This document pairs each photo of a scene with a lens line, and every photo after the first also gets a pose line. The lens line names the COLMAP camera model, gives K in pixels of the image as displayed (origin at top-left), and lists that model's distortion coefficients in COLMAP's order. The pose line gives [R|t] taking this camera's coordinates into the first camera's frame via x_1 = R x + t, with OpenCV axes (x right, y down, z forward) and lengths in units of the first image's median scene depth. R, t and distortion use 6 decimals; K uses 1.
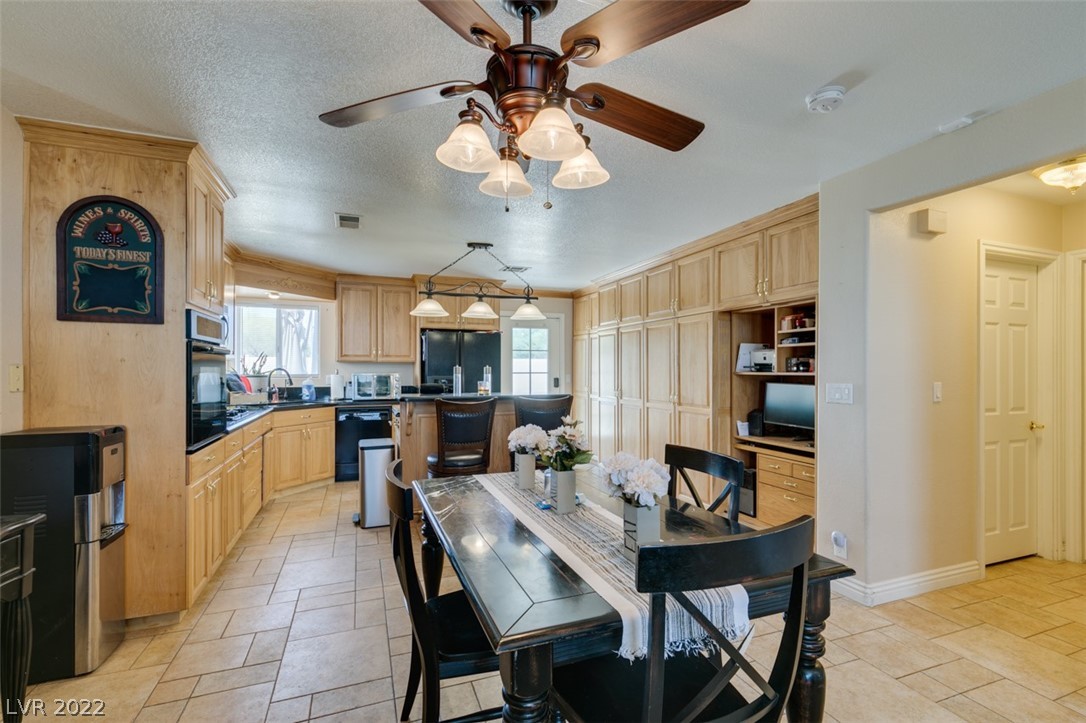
lens RADIAL K [[487.5, 0, 544.2], [0, 487.5, 369.8], [0, 0, 1]] dist [0.001958, 0.000163]
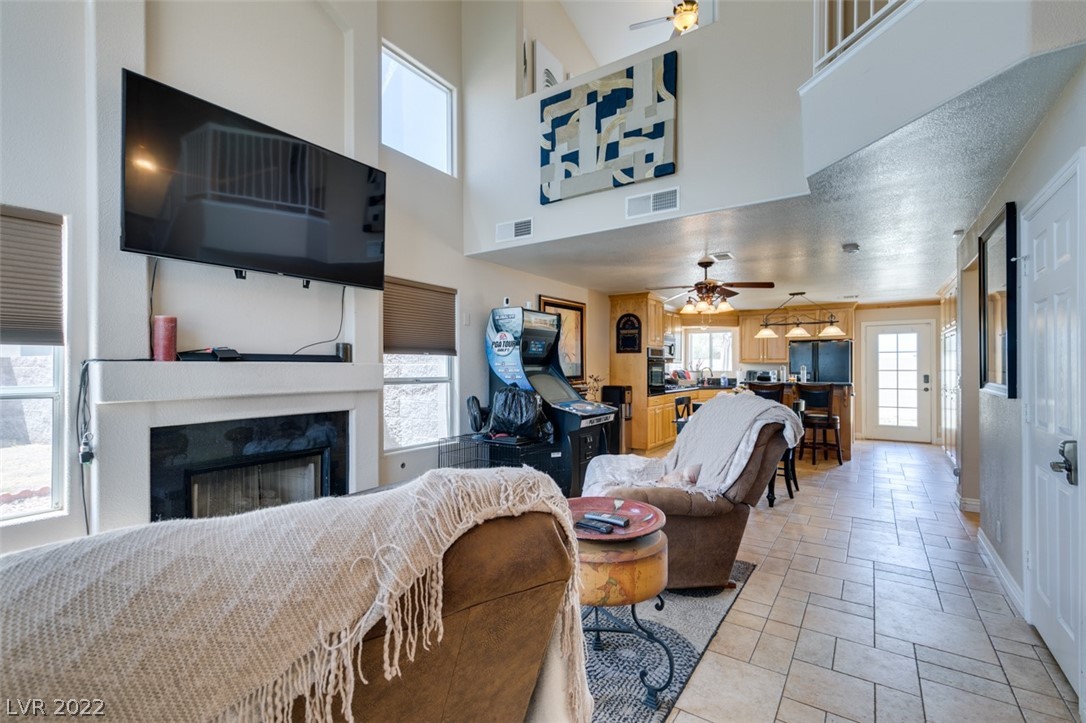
lens RADIAL K [[486.3, 0, 540.0], [0, 486.3, 368.2], [0, 0, 1]] dist [0.001464, -0.000515]
pose [[0.570654, -0.001758, -0.821189, 0.736510], [0.001228, 0.999998, -0.001288, 0.002409], [0.821190, -0.000273, 0.570655, -0.680877]]
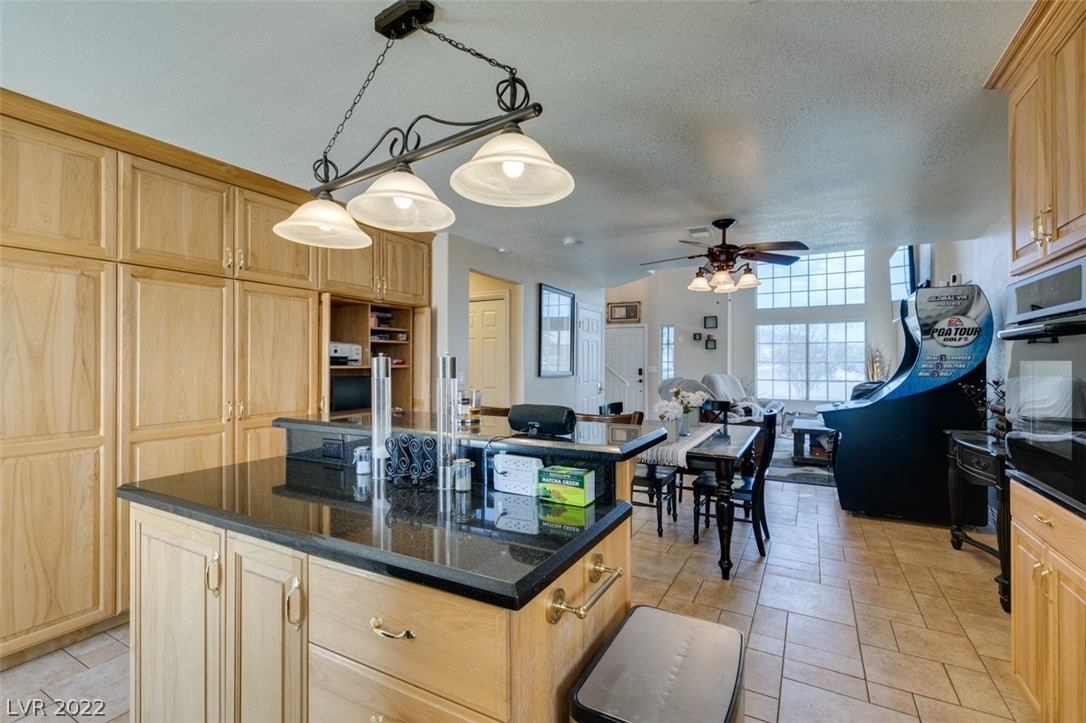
lens RADIAL K [[483.9, 0, 541.4], [0, 483.9, 358.7], [0, 0, 1]] dist [0.000402, -0.000151]
pose [[-0.644766, 0.004183, 0.764369, -0.467068], [-0.000627, 0.999982, -0.006001, -0.002799], [-0.764380, -0.004348, -0.644752, 1.152596]]
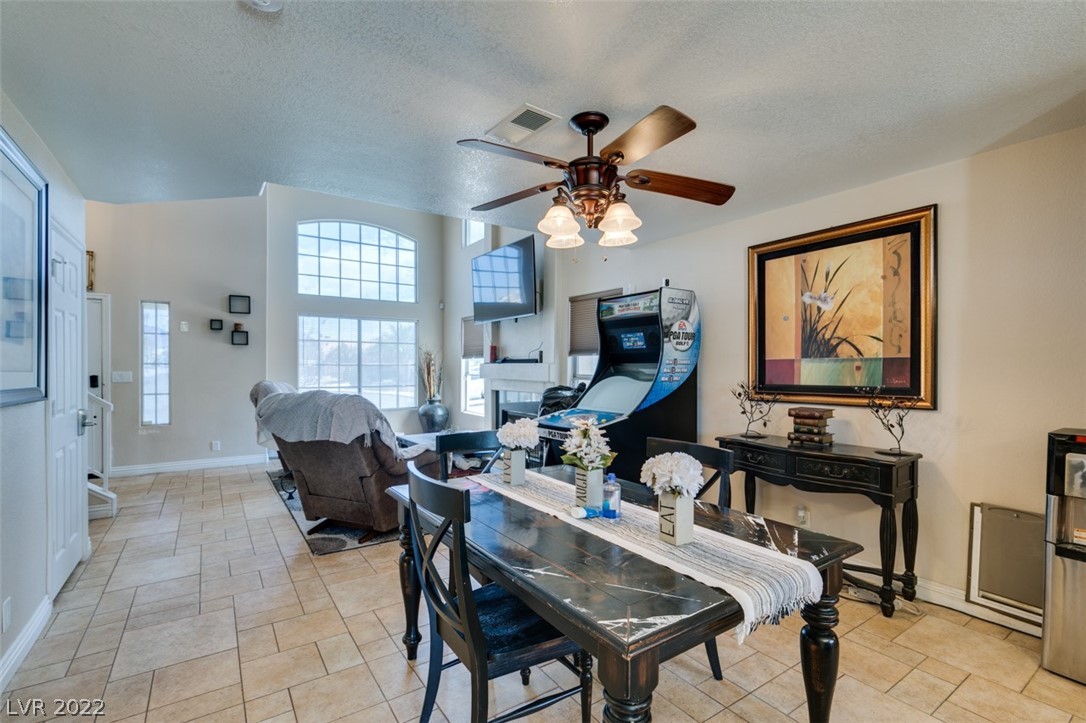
lens RADIAL K [[491.7, 0, 543.9], [0, 491.7, 373.7], [0, 0, 1]] dist [0.001582, -0.000182]
pose [[-0.972255, -0.002089, -0.233914, 0.153905], [-0.005985, 0.999855, 0.015948, -0.001786], [0.233847, 0.016906, -0.972126, 0.824806]]
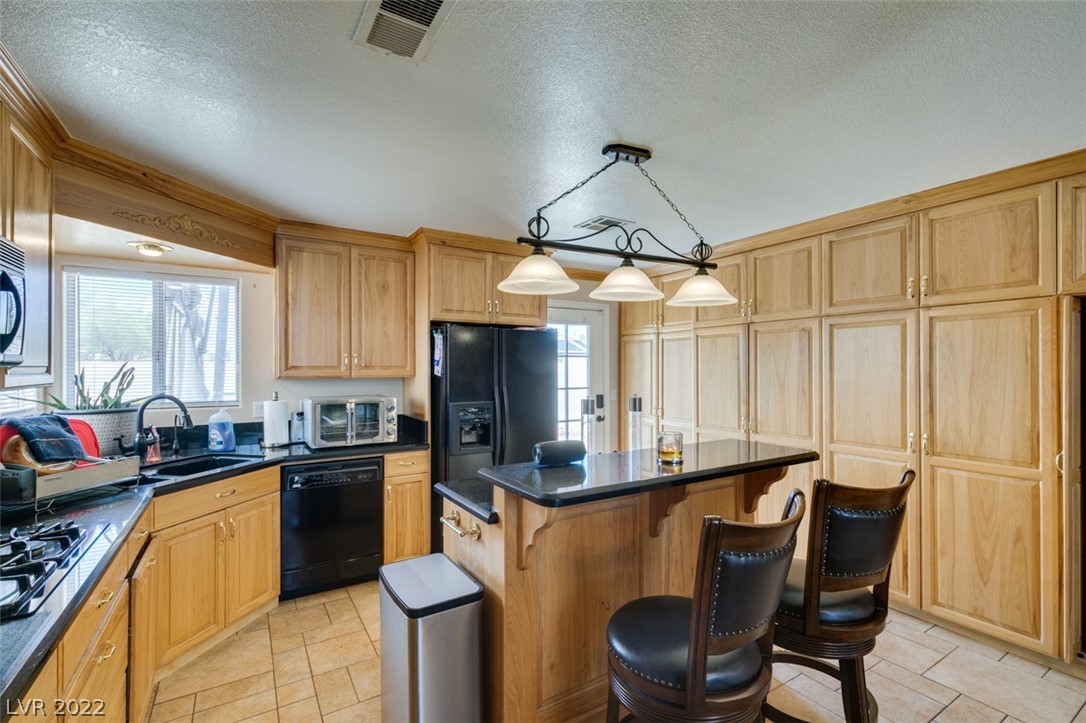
lens RADIAL K [[484.4, 0, 541.8], [0, 484.4, 364.4], [0, 0, 1]] dist [0.001713, -0.000629]
pose [[0.981681, -0.002487, 0.190516, -0.311951], [0.003787, 0.999972, -0.006460, -0.037054], [-0.190494, 0.007063, 0.981663, 0.531990]]
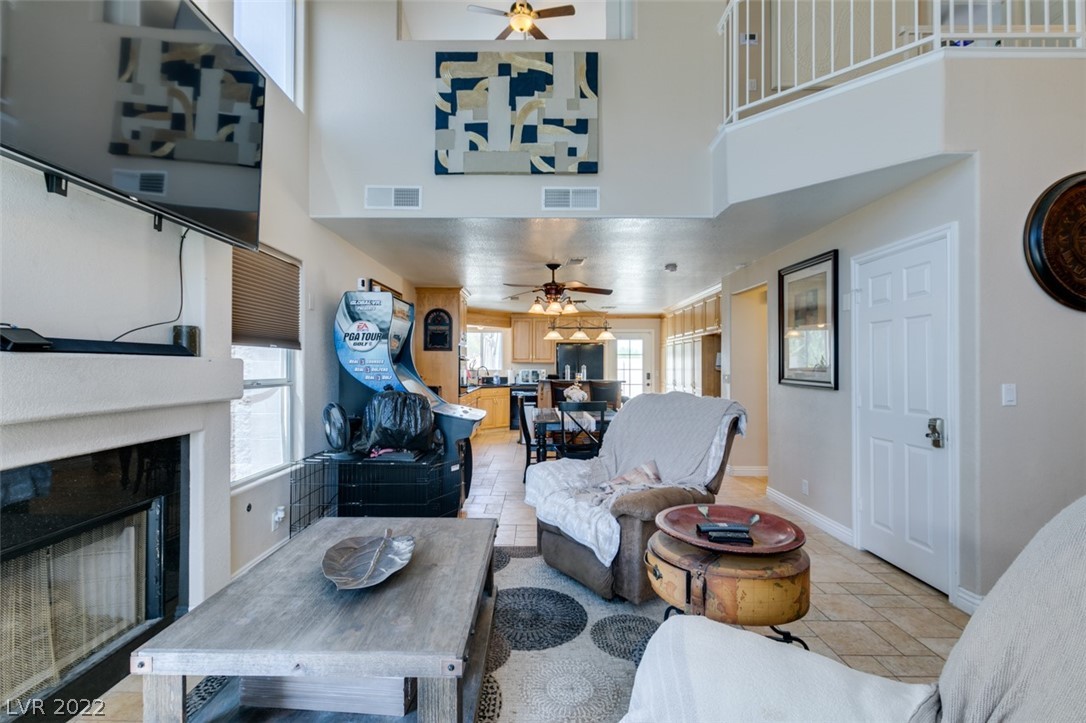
lens RADIAL K [[493.4, 0, 531.0], [0, 493.4, 363.5], [0, 0, 1]] dist [-0.002191, -0.000647]
pose [[0.930536, -0.000851, -0.366199, 0.392028], [-0.002319, 0.999964, -0.008219, 0.001818], [0.366193, 0.008497, 0.930500, -0.841968]]
